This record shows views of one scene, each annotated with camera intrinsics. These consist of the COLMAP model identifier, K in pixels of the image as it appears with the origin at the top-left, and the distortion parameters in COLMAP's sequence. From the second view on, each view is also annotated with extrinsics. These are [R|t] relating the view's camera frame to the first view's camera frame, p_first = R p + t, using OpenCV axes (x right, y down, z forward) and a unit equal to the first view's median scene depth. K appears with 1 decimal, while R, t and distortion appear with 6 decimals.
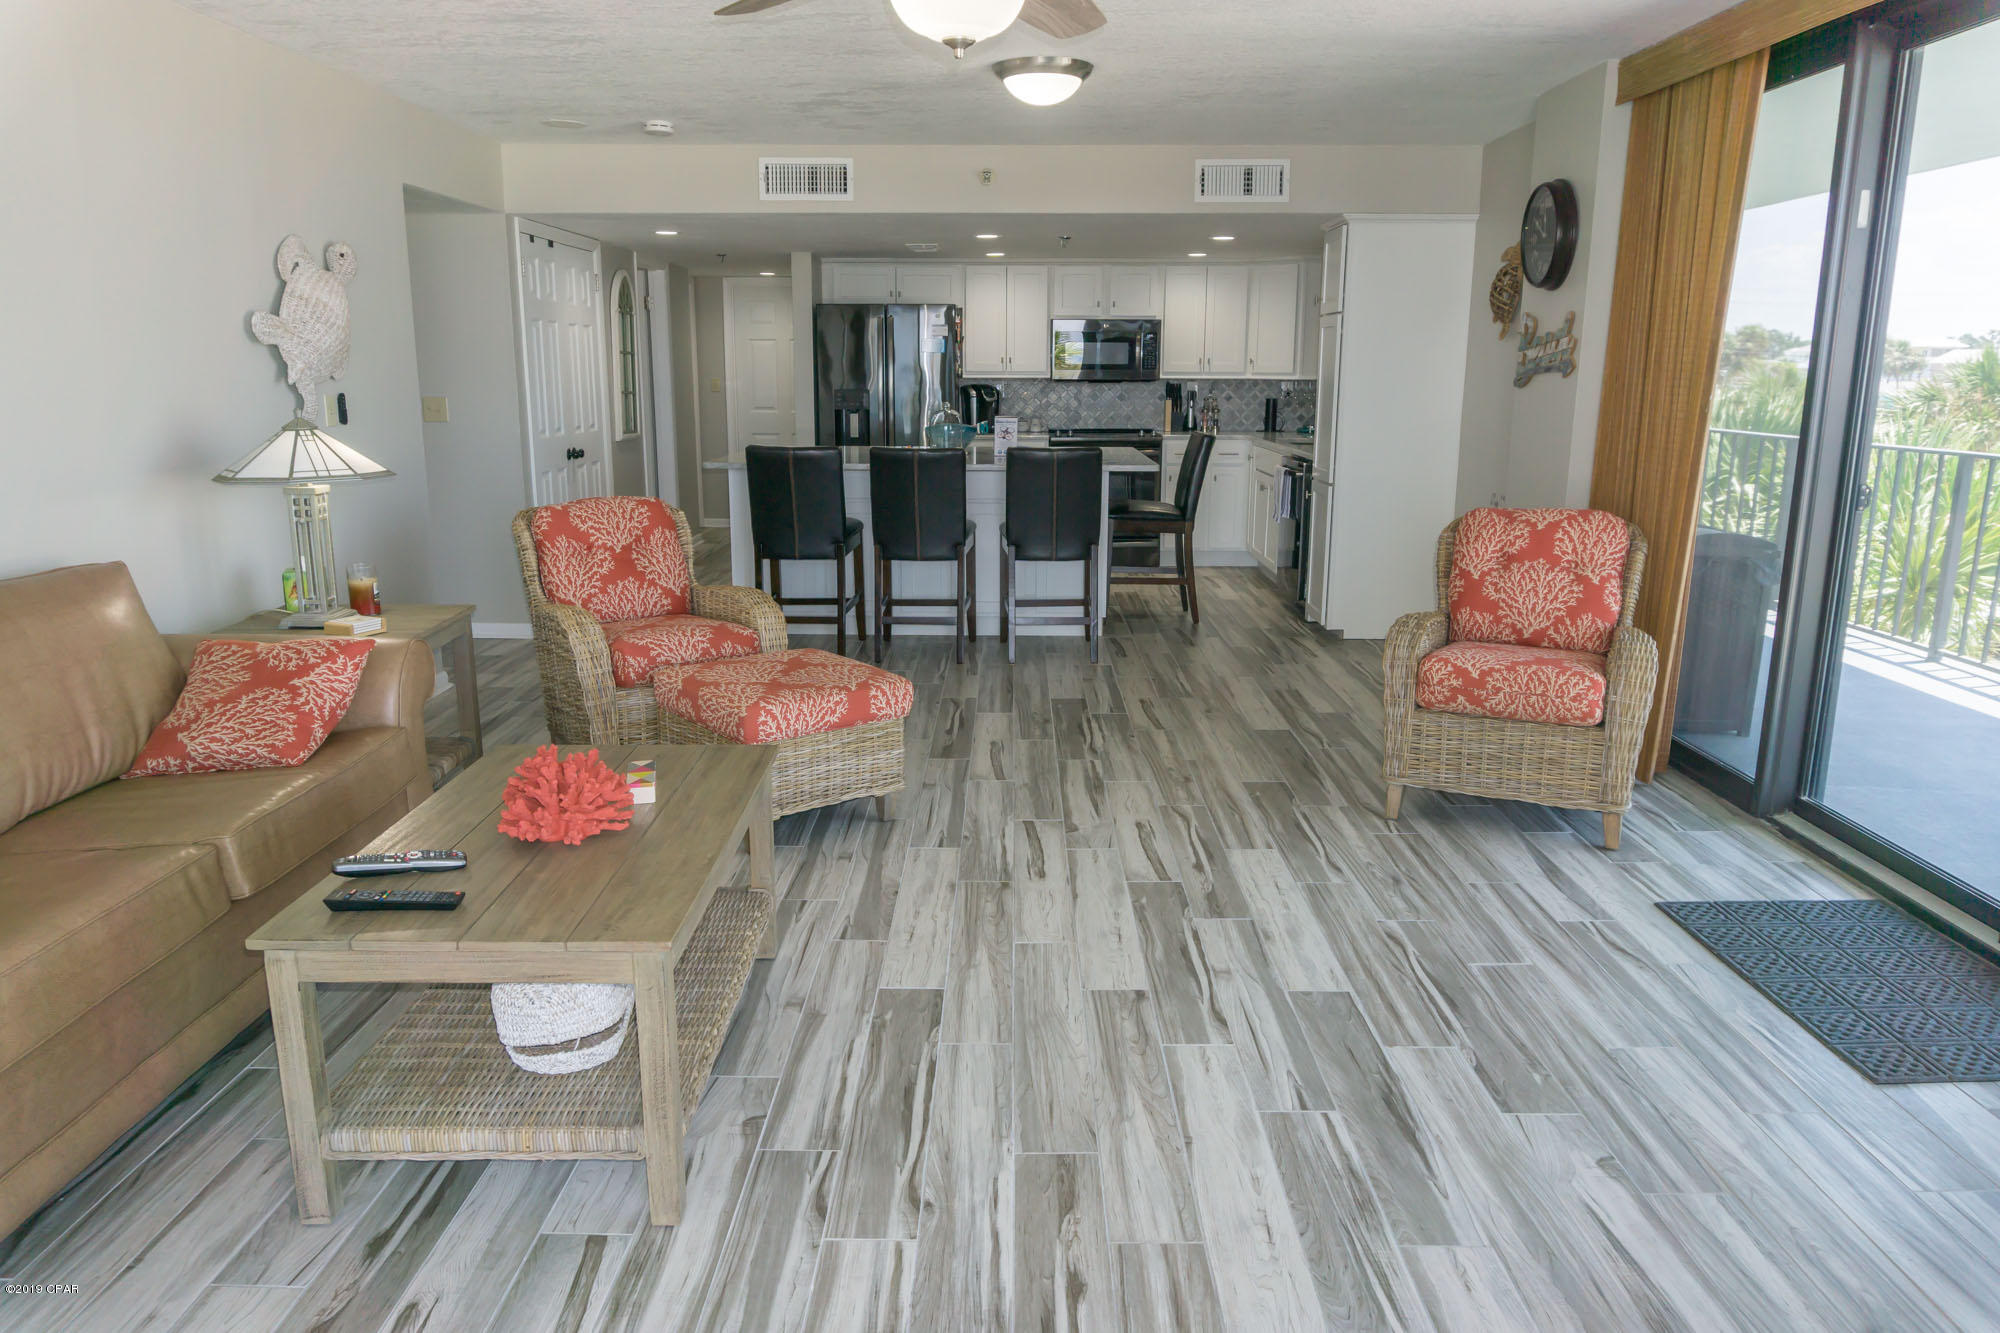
lens RADIAL K [[1334.2, 0, 982.1], [0, 1334.2, 664.7], [0, 0, 1]] dist [-0.018482, 0.001960]
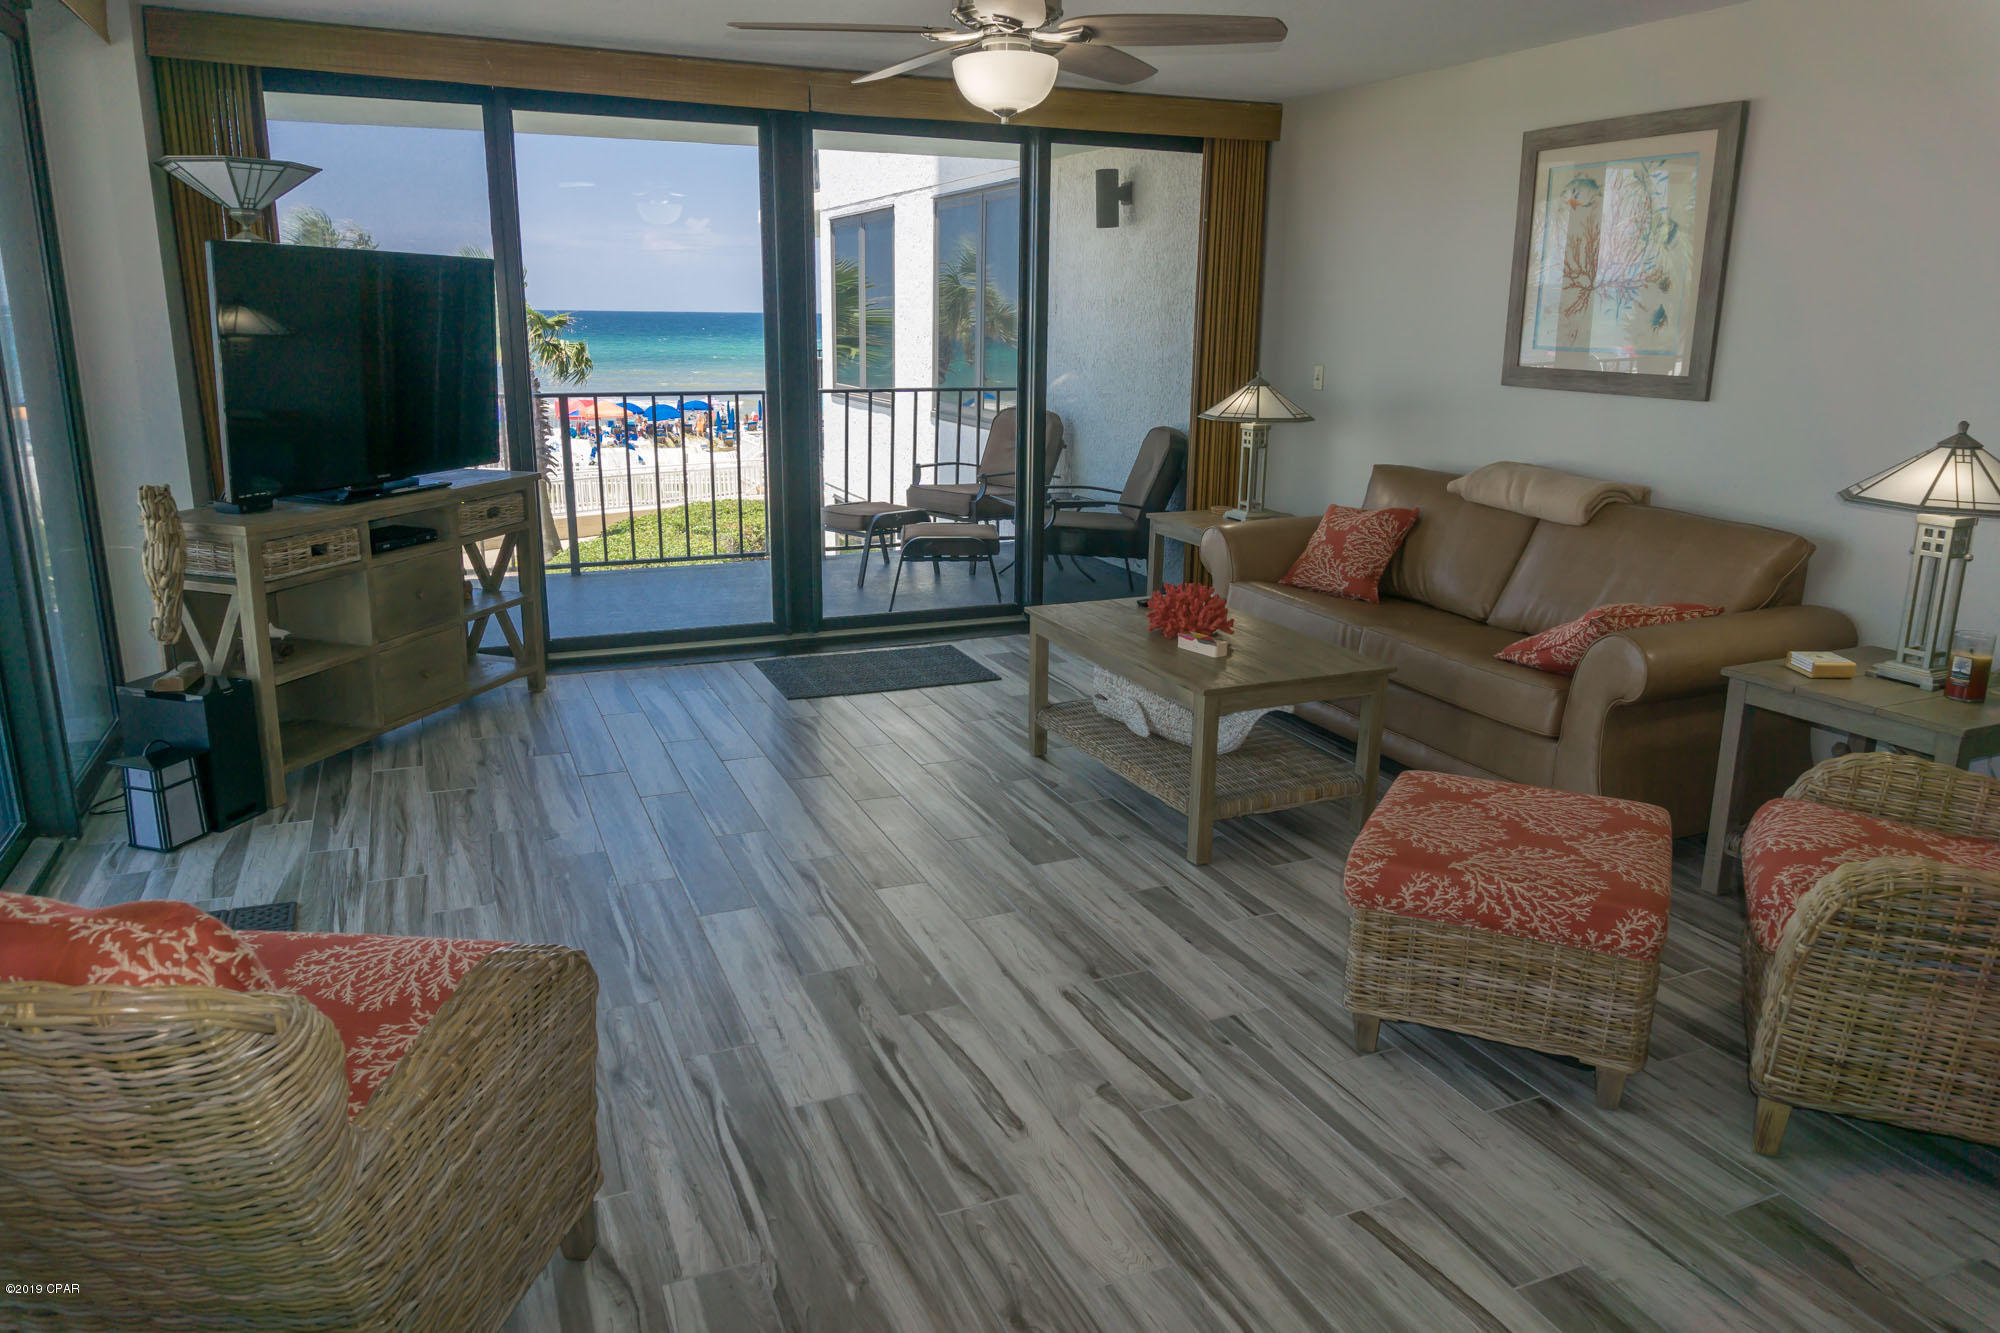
lens RADIAL K [[1334.2, 0, 999.8], [0, 1334.2, 659.5], [0, 0, 1]] dist [-0.018482, 0.001960]
pose [[-0.908561, 0.087873, -0.408406, 0.381631], [-0.107798, 0.895202, 0.432427, -0.356206], [0.403604, 0.436912, -0.803873, 1.499418]]
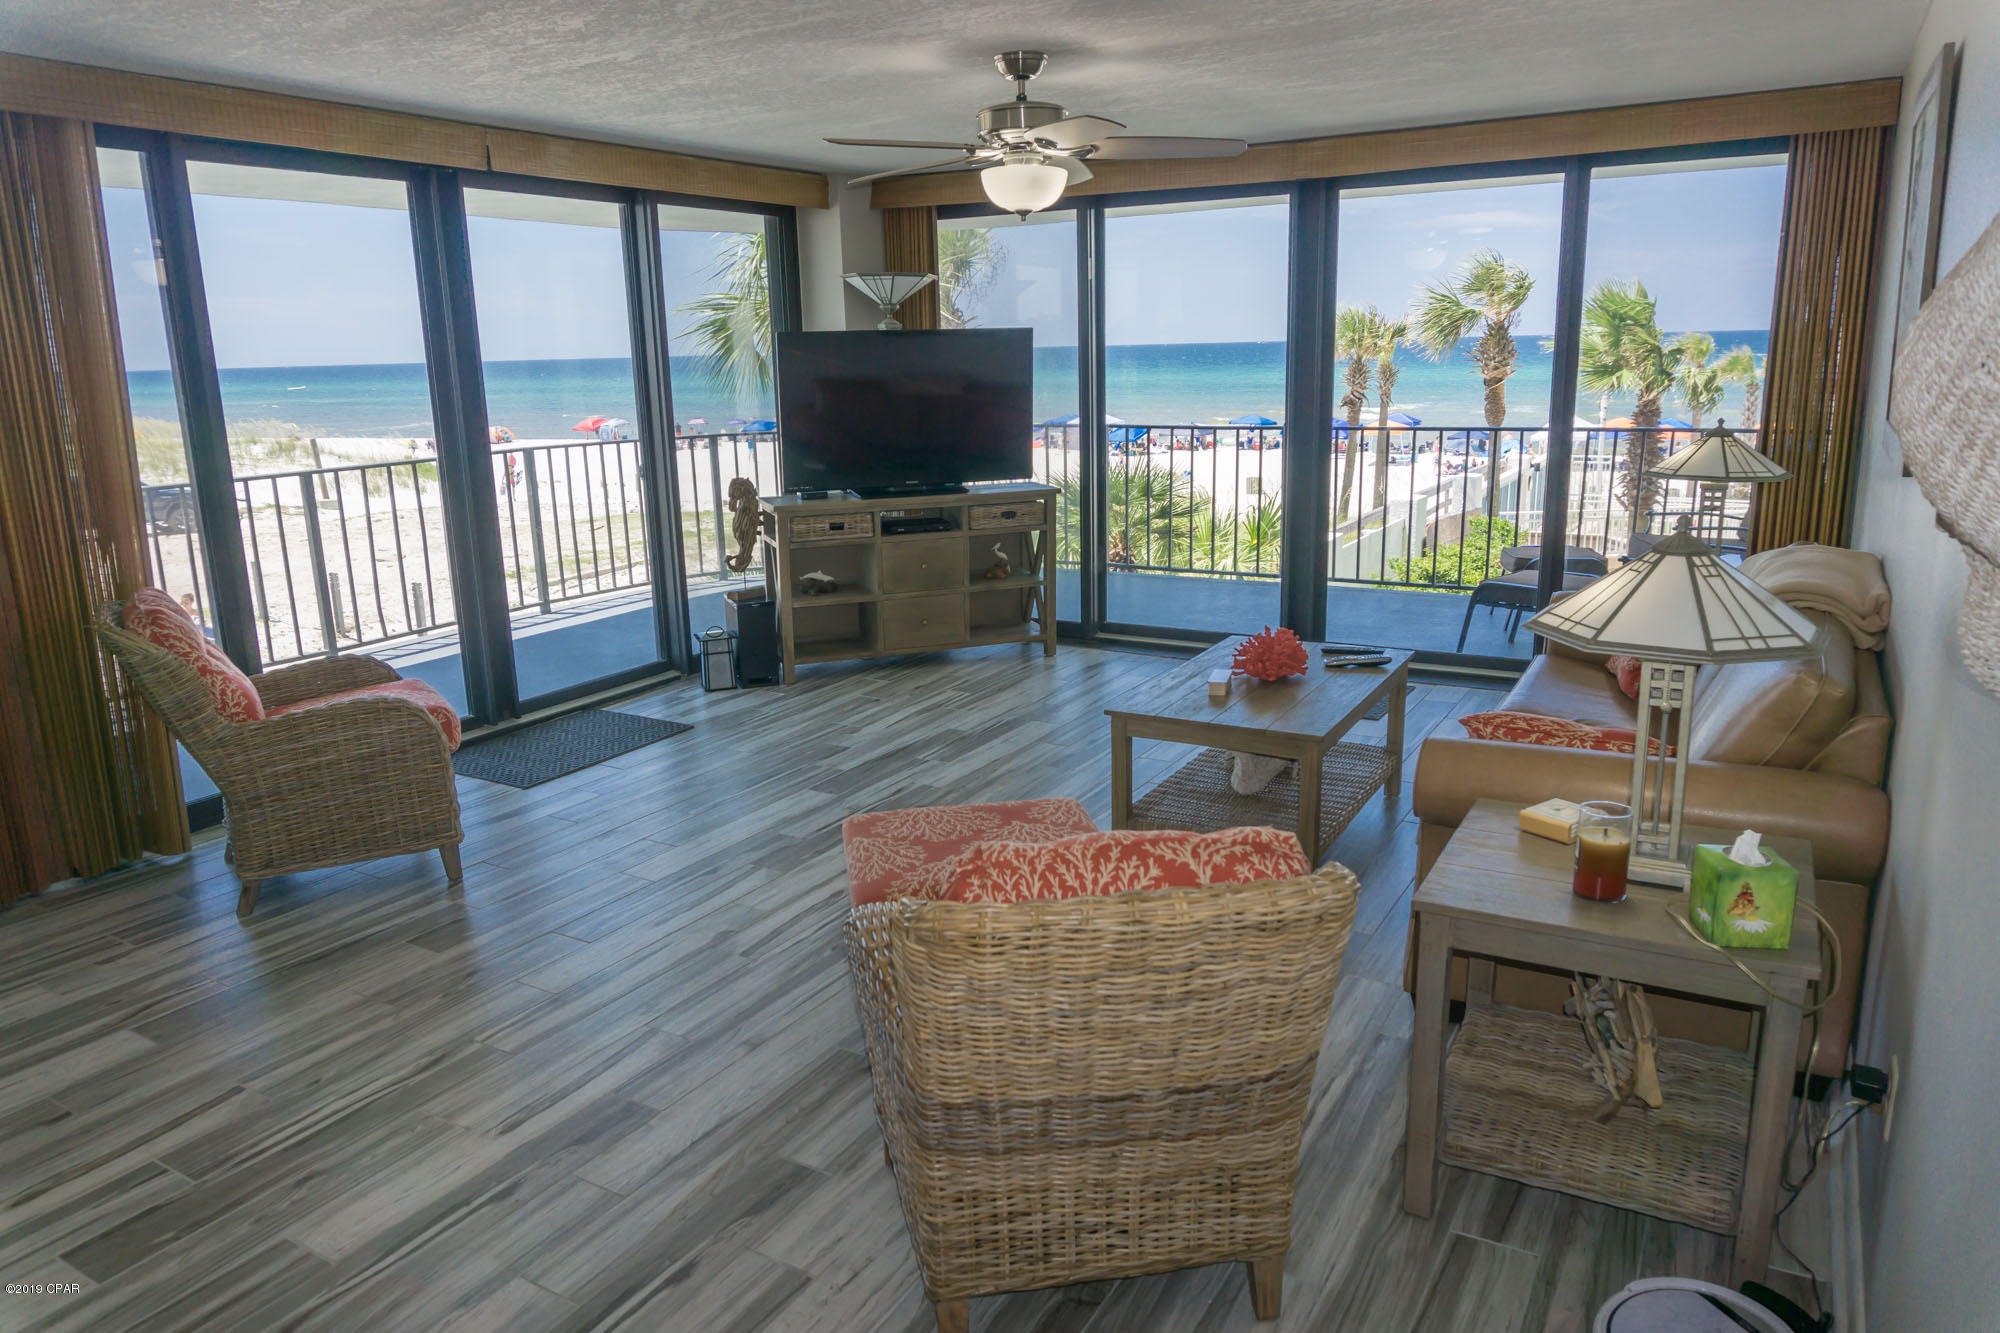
lens RADIAL K [[1334.2, 0, 1010.1], [0, 1334.2, 666.4], [0, 0, 1]] dist [-0.018482, 0.001960]
pose [[-0.874896, -0.097497, 0.474395, -0.547118], [0.124144, 0.901653, 0.414258, -0.417306], [-0.468129, 0.421326, -0.776750, 1.640241]]
